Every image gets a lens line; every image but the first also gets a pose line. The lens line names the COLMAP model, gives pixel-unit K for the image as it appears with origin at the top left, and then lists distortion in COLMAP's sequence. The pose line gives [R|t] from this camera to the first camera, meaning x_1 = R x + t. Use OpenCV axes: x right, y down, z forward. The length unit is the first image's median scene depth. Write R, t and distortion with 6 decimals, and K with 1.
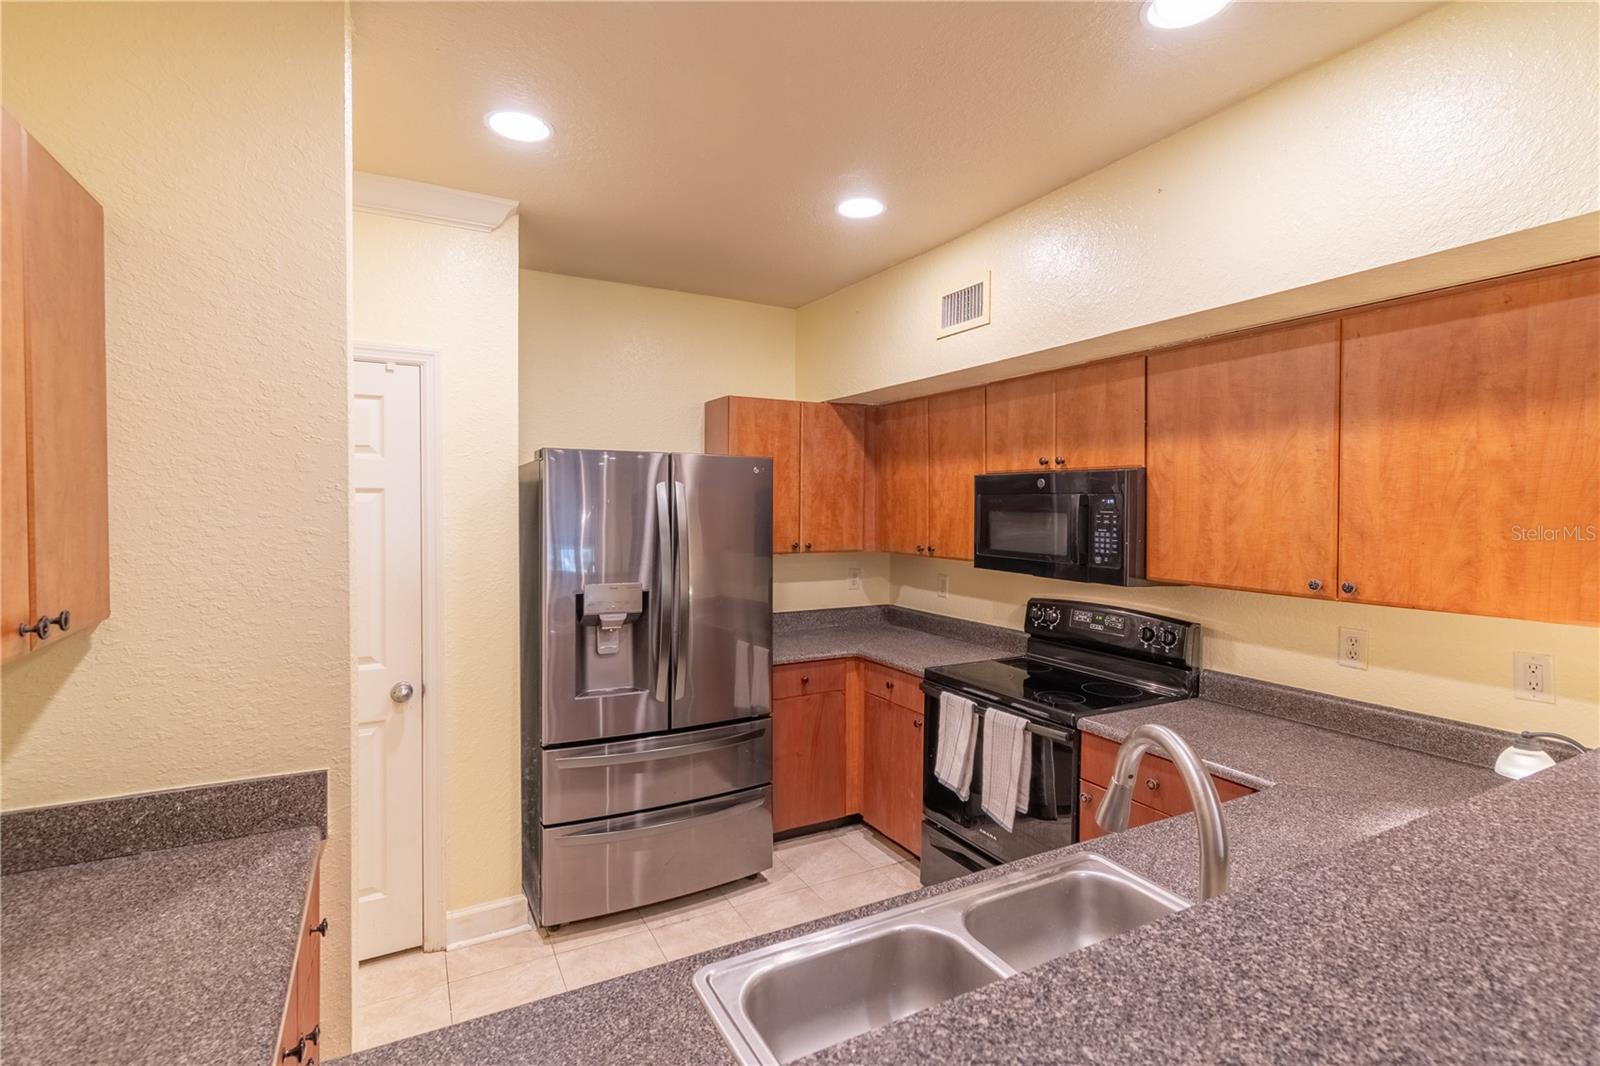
lens RADIAL K [[775.8, 0, 801.5], [0, 775.8, 511.8], [0, 0, 1]] dist [0.001517, -0.000617]
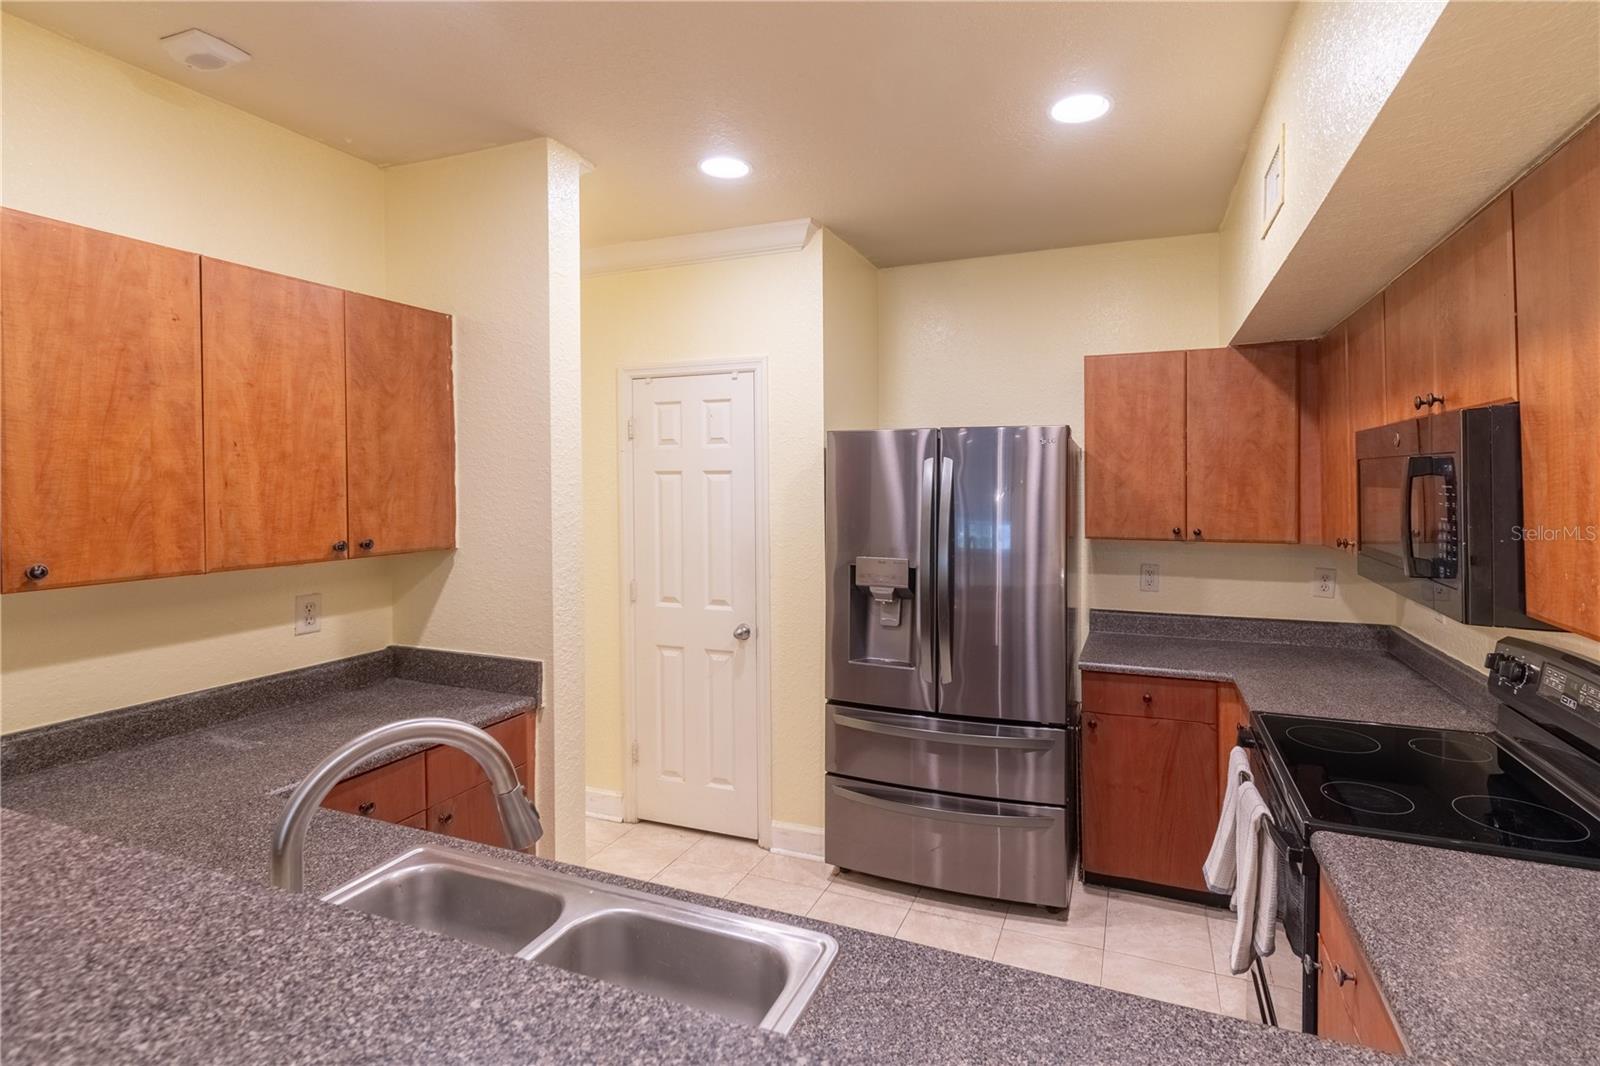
lens RADIAL K [[772.8, 0, 803.6], [0, 772.8, 482.4], [0, 0, 1]] dist [0.000985, 0.001068]
pose [[0.627139, -0.007574, -0.778871, 0.478620], [-0.001711, 0.999937, -0.011101, 0.003511], [0.778906, 0.008295, 0.627086, 0.259986]]
